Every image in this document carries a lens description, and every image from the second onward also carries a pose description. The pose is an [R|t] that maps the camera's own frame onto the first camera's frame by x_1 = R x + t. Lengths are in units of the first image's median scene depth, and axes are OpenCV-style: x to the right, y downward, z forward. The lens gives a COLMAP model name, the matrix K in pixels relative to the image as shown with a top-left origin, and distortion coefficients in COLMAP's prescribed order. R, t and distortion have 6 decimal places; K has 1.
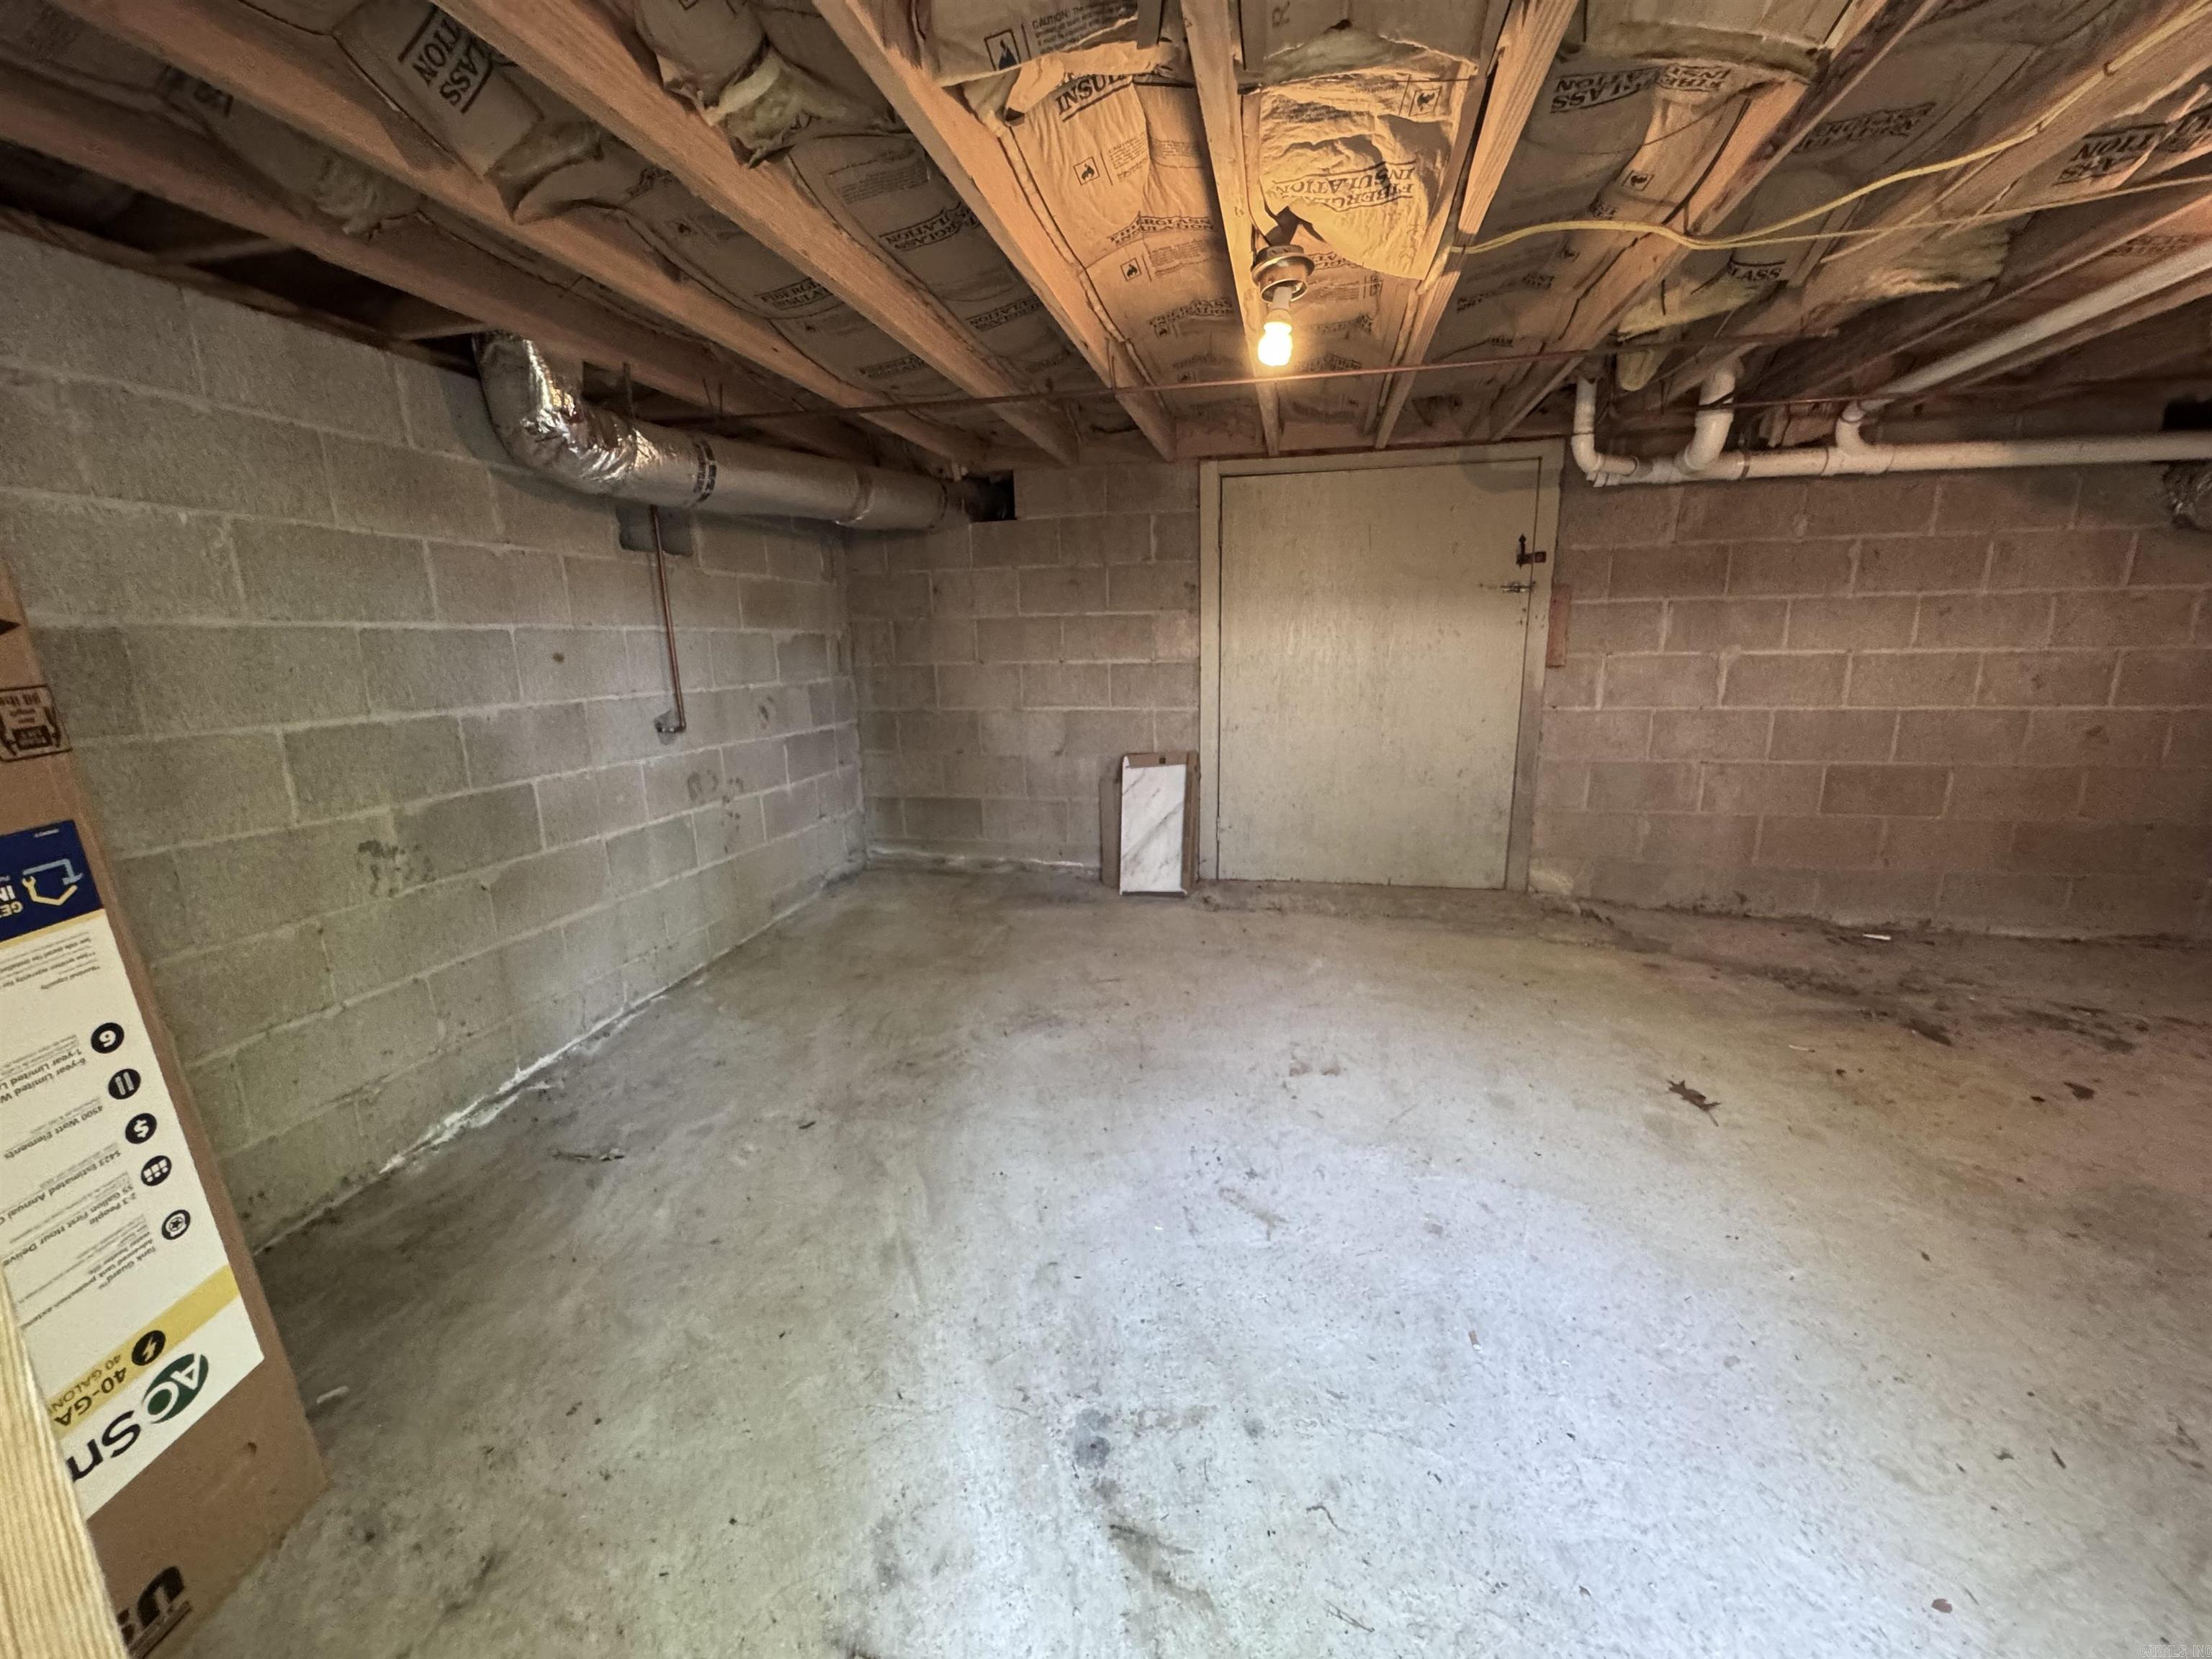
lens RADIAL K [[883.1, 0, 1102.2], [0, 883.1, 826.2], [0, 0, 1]] dist [-0.002675, -0.000107]
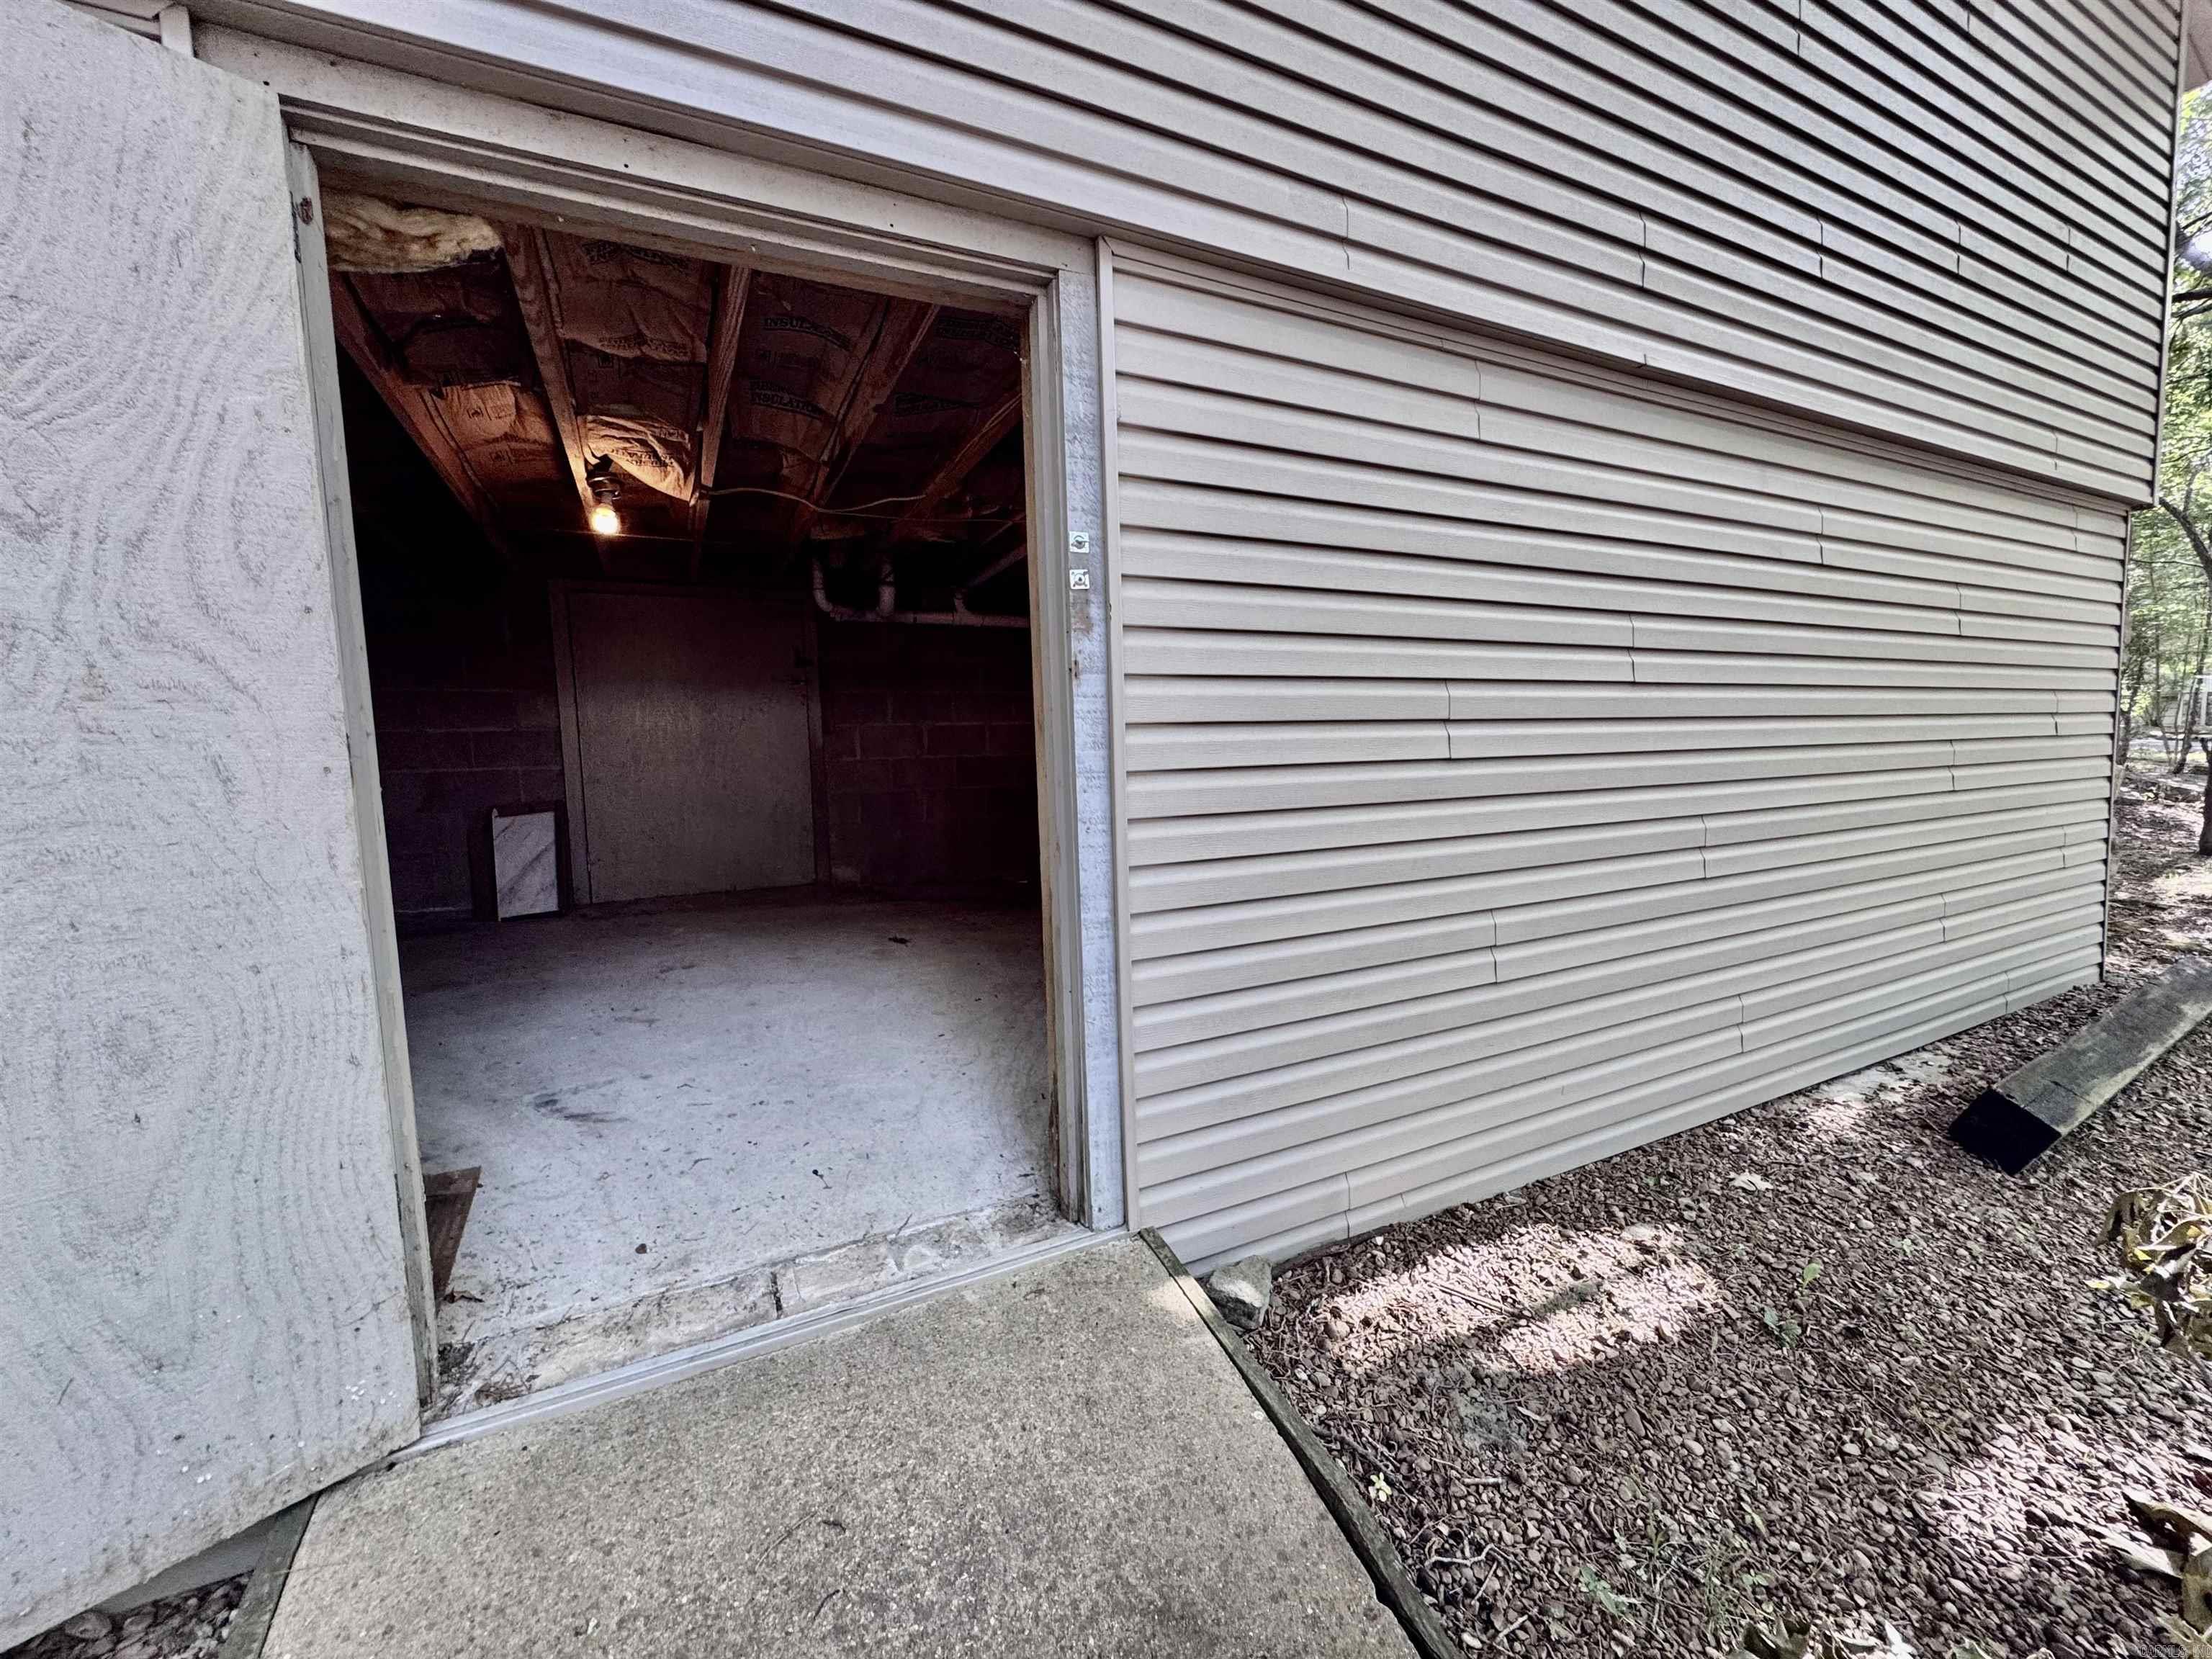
lens RADIAL K [[883.1, 0, 1105.9], [0, 883.1, 829.9], [0, 0, 1]] dist [-0.002675, -0.000107]
pose [[0.777415, -0.057220, 0.626380, -0.139102], [0.144640, 0.985429, -0.089497, 0.310206], [-0.612132, 0.160176, 0.774363, -0.741940]]
